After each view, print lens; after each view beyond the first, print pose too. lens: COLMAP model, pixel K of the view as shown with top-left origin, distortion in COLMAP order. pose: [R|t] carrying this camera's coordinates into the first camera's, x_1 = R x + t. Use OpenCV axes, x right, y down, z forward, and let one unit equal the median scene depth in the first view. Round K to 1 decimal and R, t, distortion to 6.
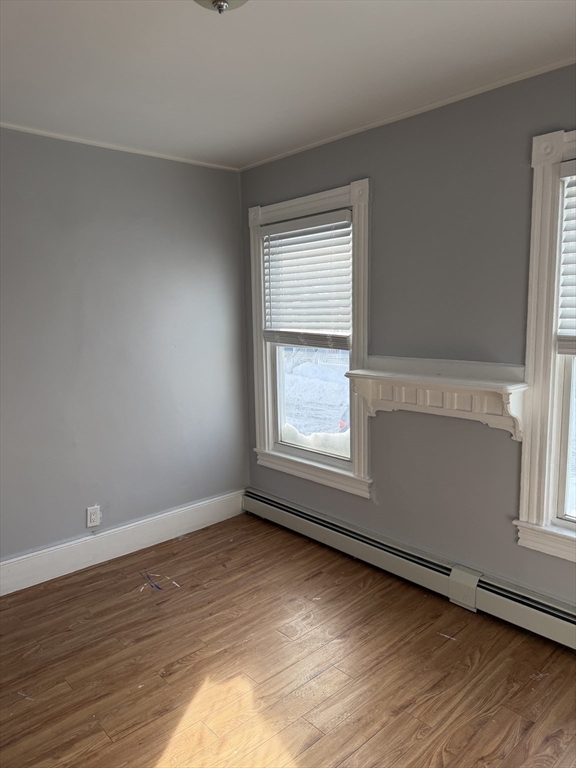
lens RADIAL K [[536.4, 0, 290.0], [0, 536.4, 383.7], [0, 0, 1]] dist [0.034794, -0.046983]
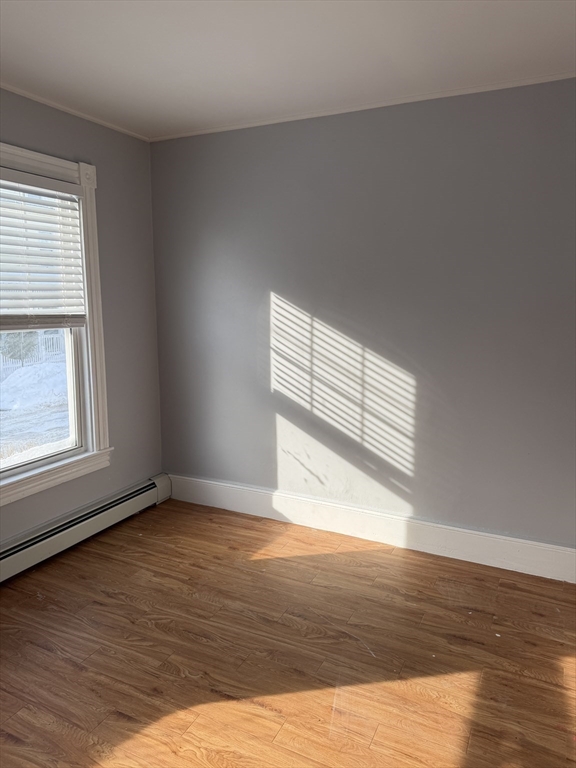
lens RADIAL K [[536.4, 0, 287.3], [0, 536.4, 378.5], [0, 0, 1]] dist [0.034794, -0.046983]
pose [[-0.361402, -0.137790, 0.922173, -0.904009], [0.125011, 0.972931, 0.194366, -0.109167], [-0.923992, 0.185526, -0.334394, 0.931752]]
